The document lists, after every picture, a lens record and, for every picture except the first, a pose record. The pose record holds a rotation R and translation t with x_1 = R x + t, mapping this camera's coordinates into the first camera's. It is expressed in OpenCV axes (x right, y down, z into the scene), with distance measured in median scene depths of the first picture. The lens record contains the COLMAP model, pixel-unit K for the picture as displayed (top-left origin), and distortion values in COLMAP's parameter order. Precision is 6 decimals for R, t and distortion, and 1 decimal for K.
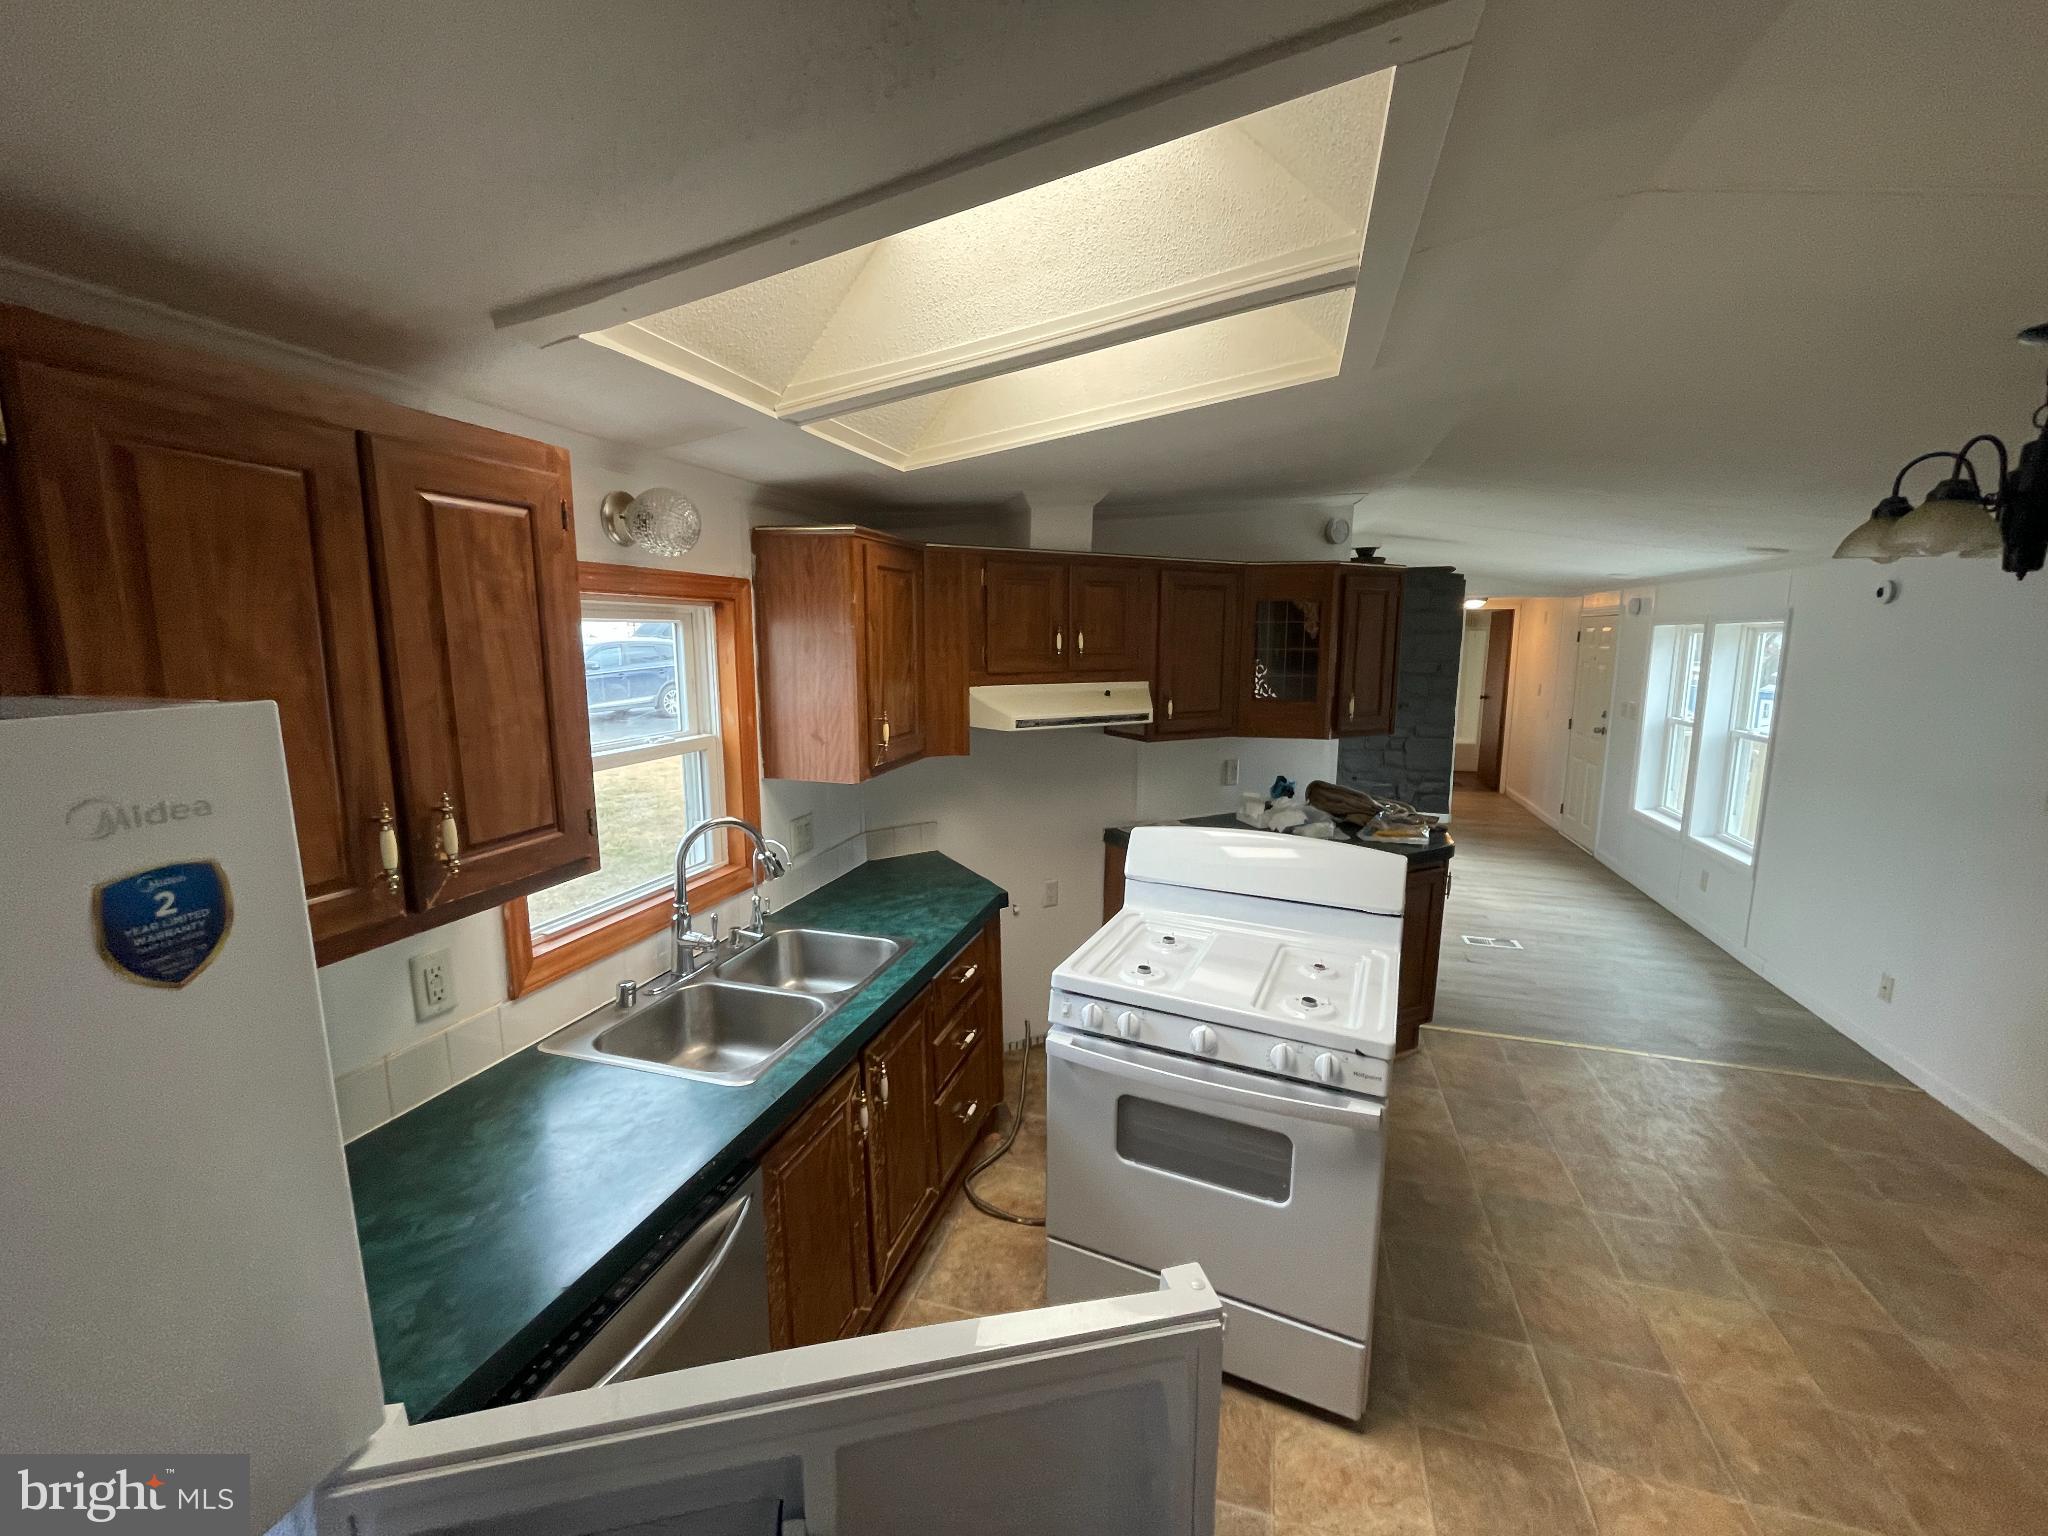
lens RADIAL K [[821.7, 0, 1031.6], [0, 821.7, 760.4], [0, 0, 1]] dist [-0.000383, -0.000057]
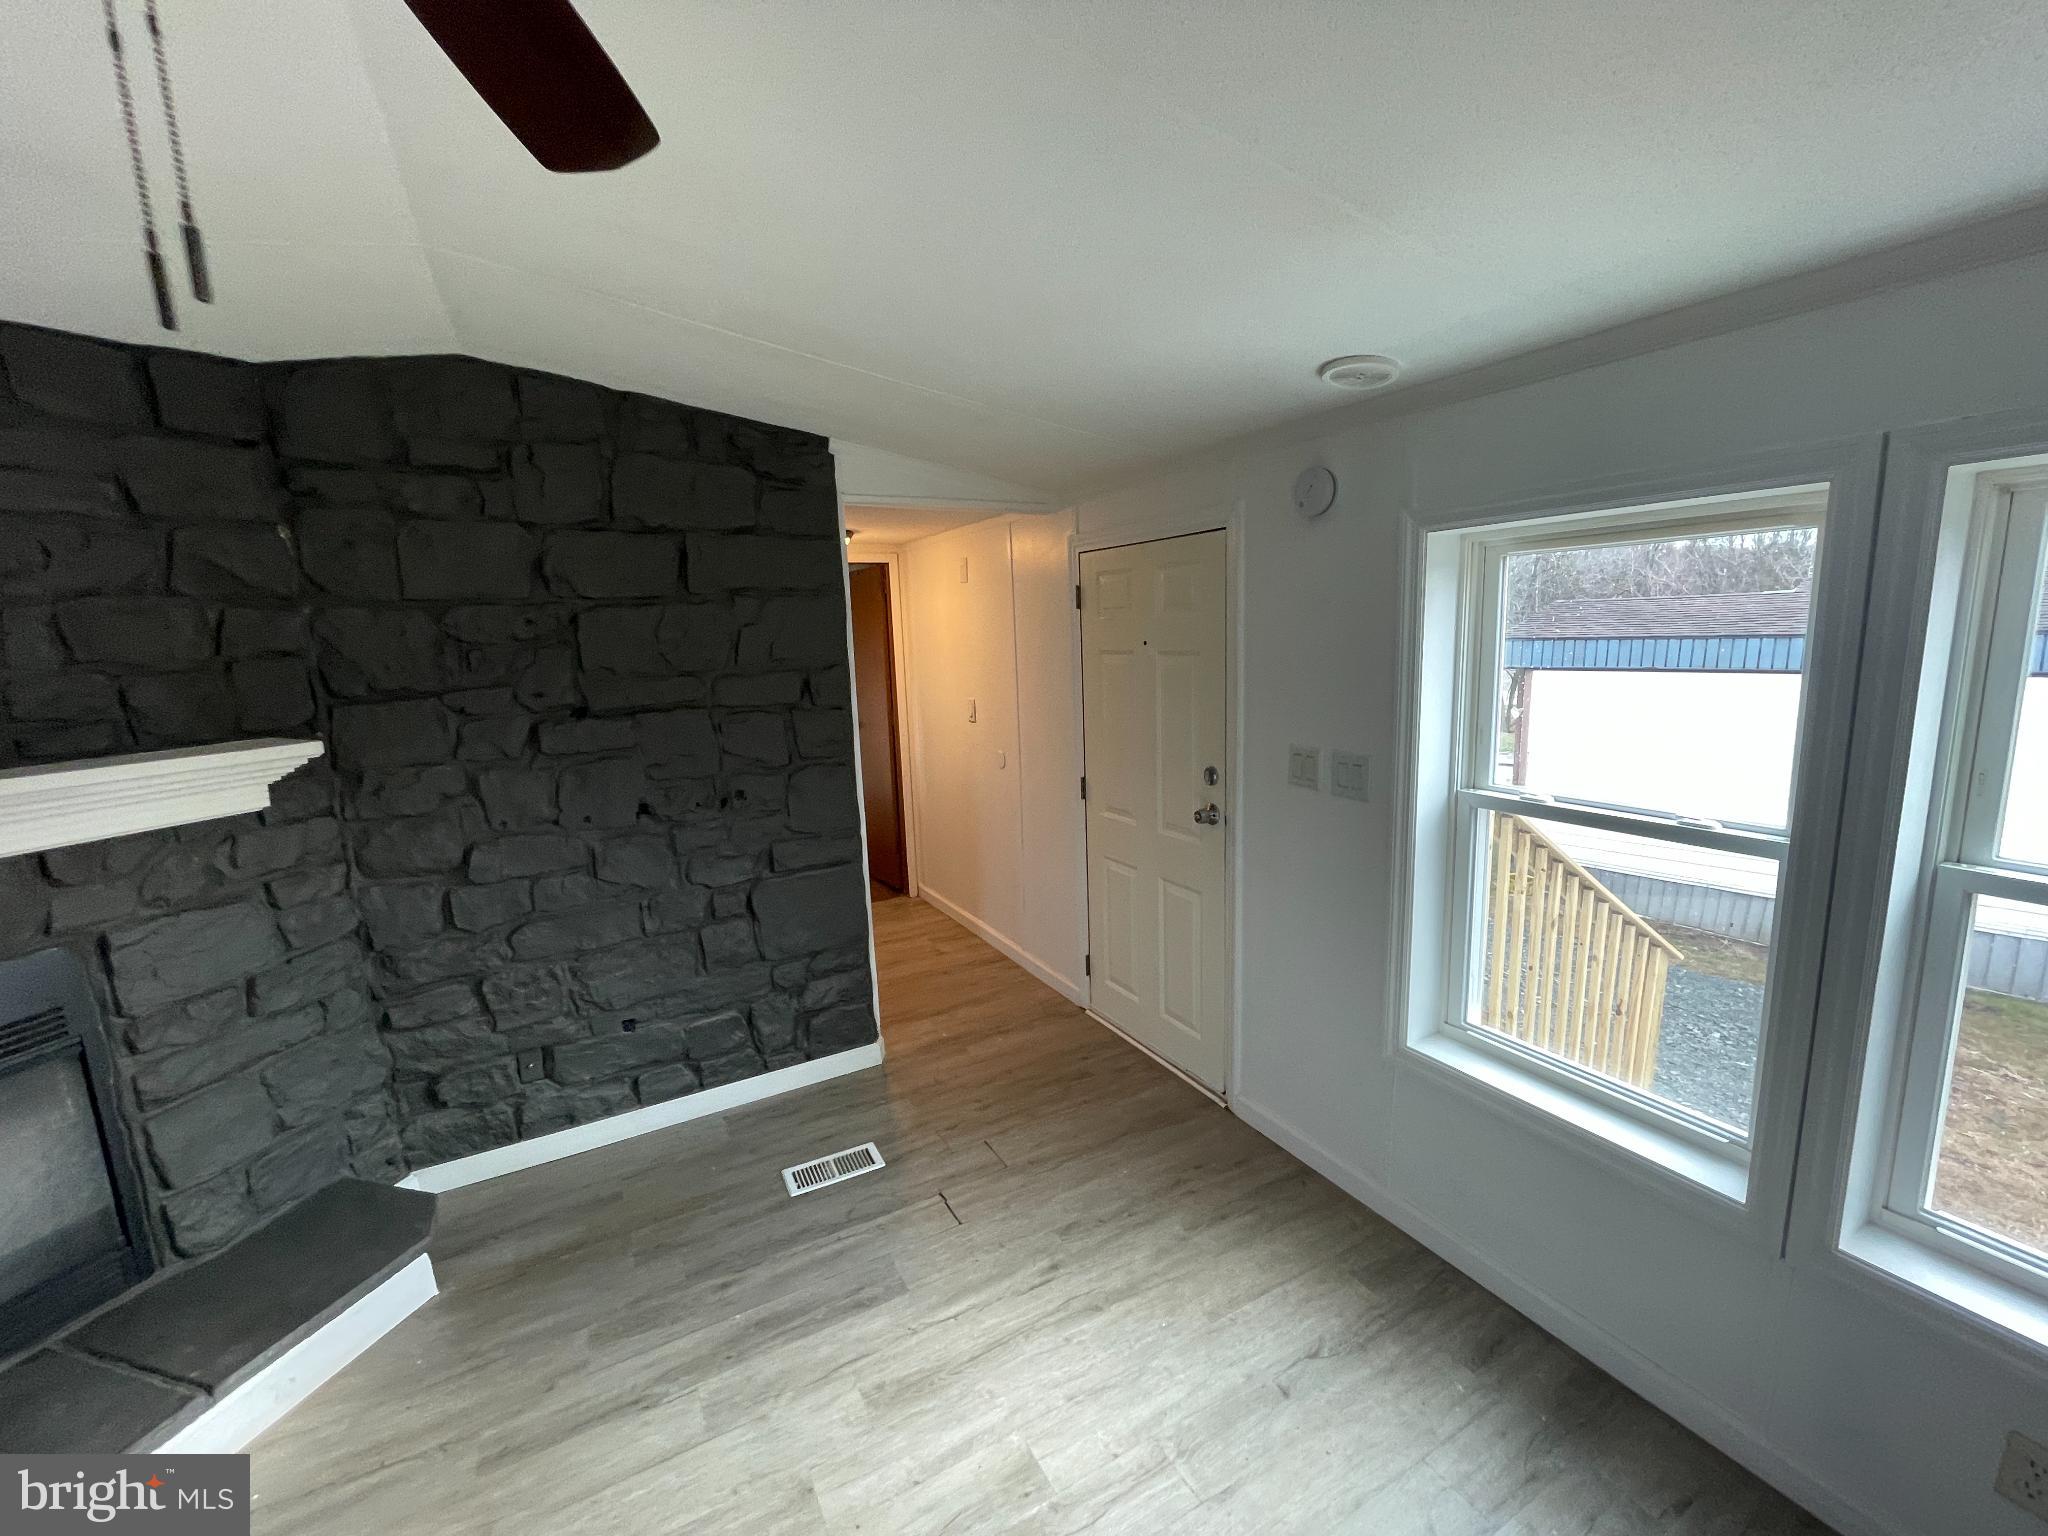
lens RADIAL K [[835.2, 0, 1024.0], [0, 835.2, 768.0], [0, 0, 1]] dist [0.000587, 0.000040]
pose [[0.689831, -0.148077, 0.708666, 0.287149], [0.143588, 0.987398, 0.066548, -0.086566], [-0.709589, 0.055849, 0.702399, 0.659827]]
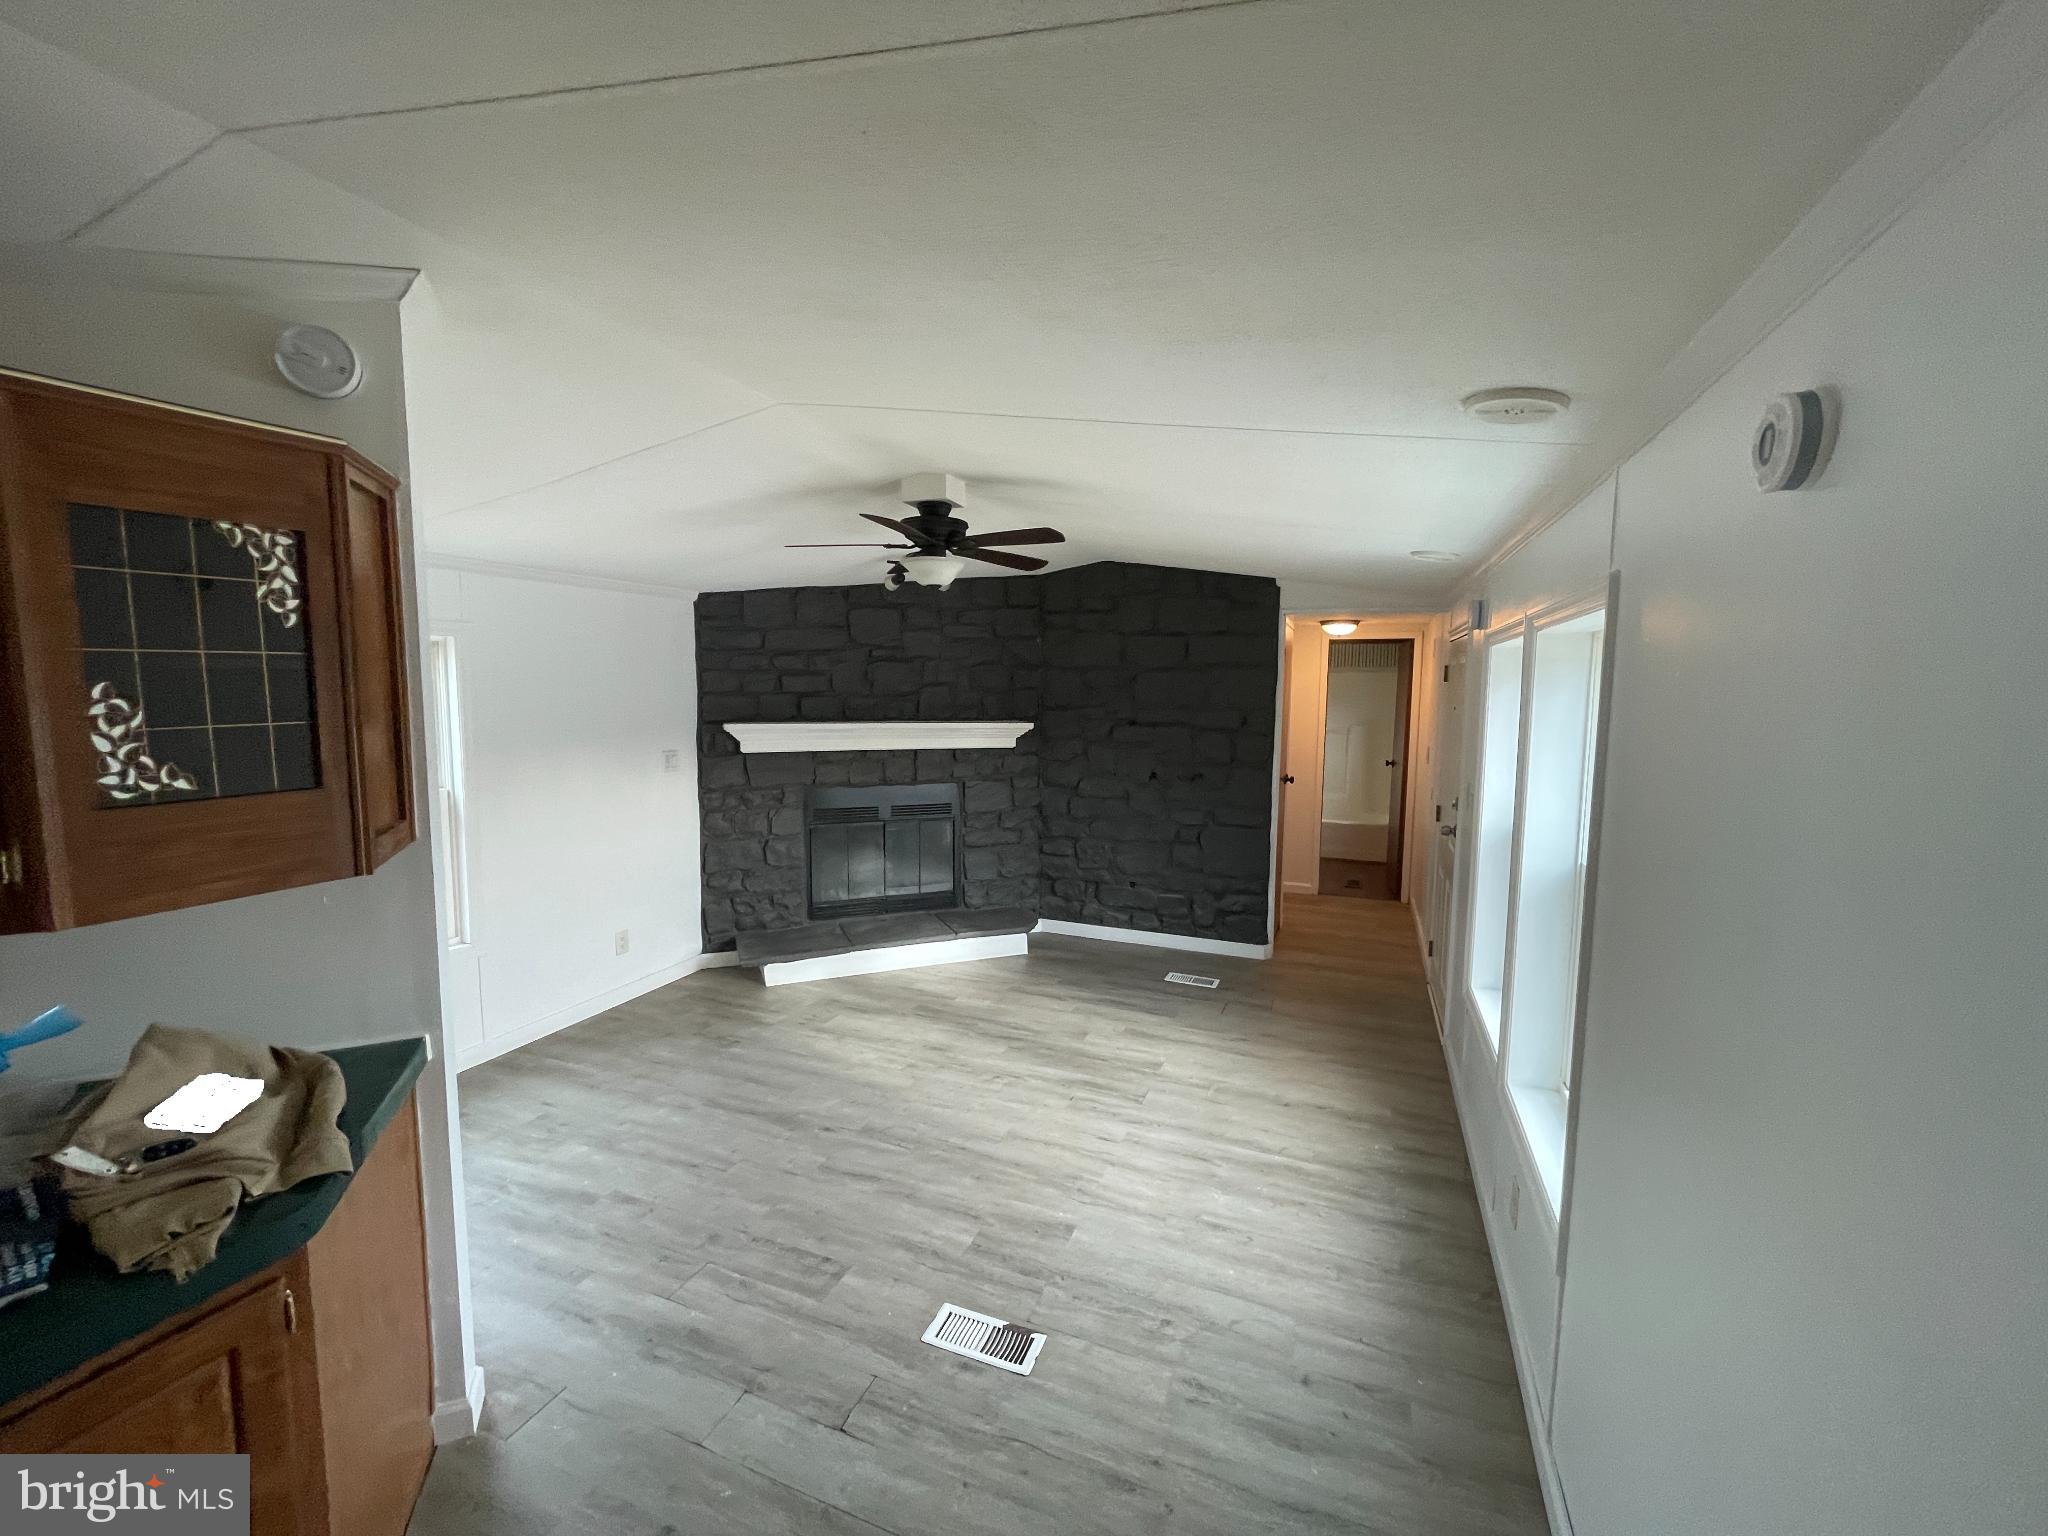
lens RADIAL K [[835.2, 0, 1024.0], [0, 835.2, 768.0], [0, 0, 1]] dist [0.000587, 0.000040]
pose [[0.996563, 0.015958, -0.081290, 0.373927], [-0.019876, 0.998668, -0.047624, -0.039655], [0.080422, 0.049076, 0.995552, 0.329182]]
